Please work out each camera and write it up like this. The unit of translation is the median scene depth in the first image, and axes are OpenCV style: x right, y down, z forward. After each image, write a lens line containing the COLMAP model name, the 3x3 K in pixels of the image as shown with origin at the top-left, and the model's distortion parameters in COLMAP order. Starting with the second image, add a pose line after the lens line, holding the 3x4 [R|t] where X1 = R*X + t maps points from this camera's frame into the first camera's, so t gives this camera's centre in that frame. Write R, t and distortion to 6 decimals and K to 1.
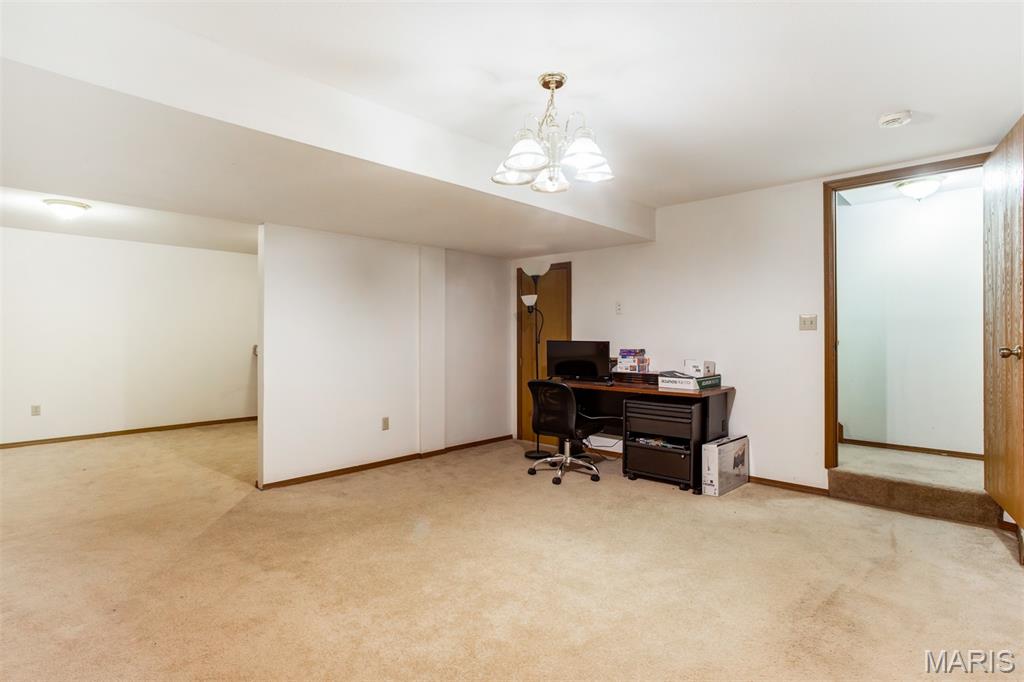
lens RADIAL K [[506.6, 0, 512.0], [0, 506.6, 341.0], [0, 0, 1]] dist [-0.047894, 0.029460]
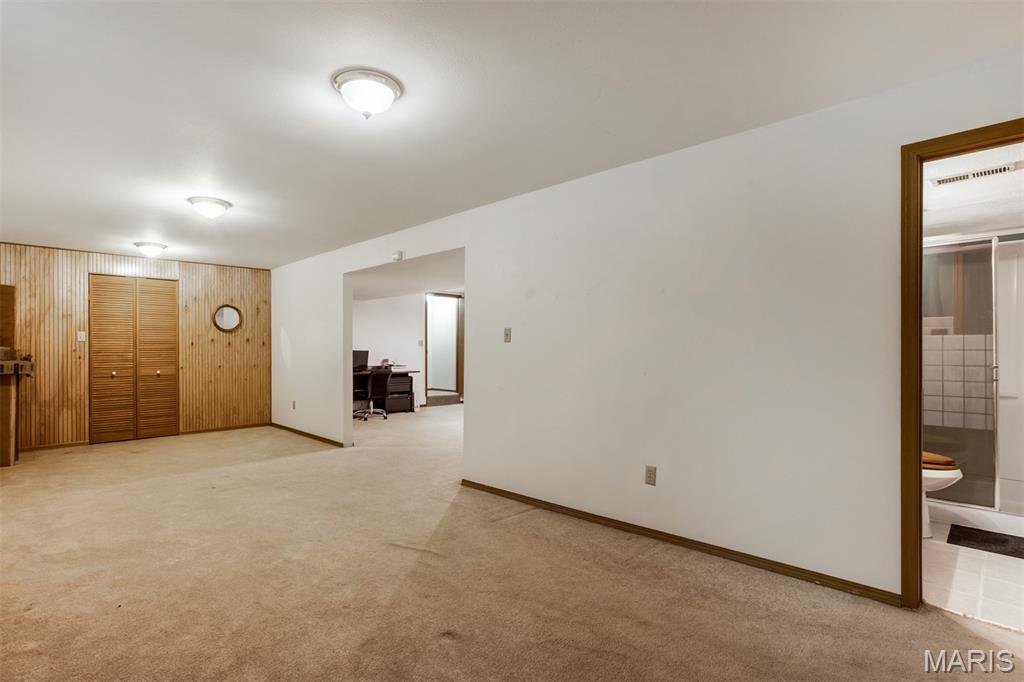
lens RADIAL K [[506.6, 0, 512.0], [0, 506.6, 341.0], [0, 0, 1]] dist [-0.047894, 0.029460]
pose [[0.019999, 0.010802, 0.999742, -1.983259], [0.001029, 0.999941, -0.010825, -0.017719], [-0.999799, 0.001245, 0.019987, 0.429727]]
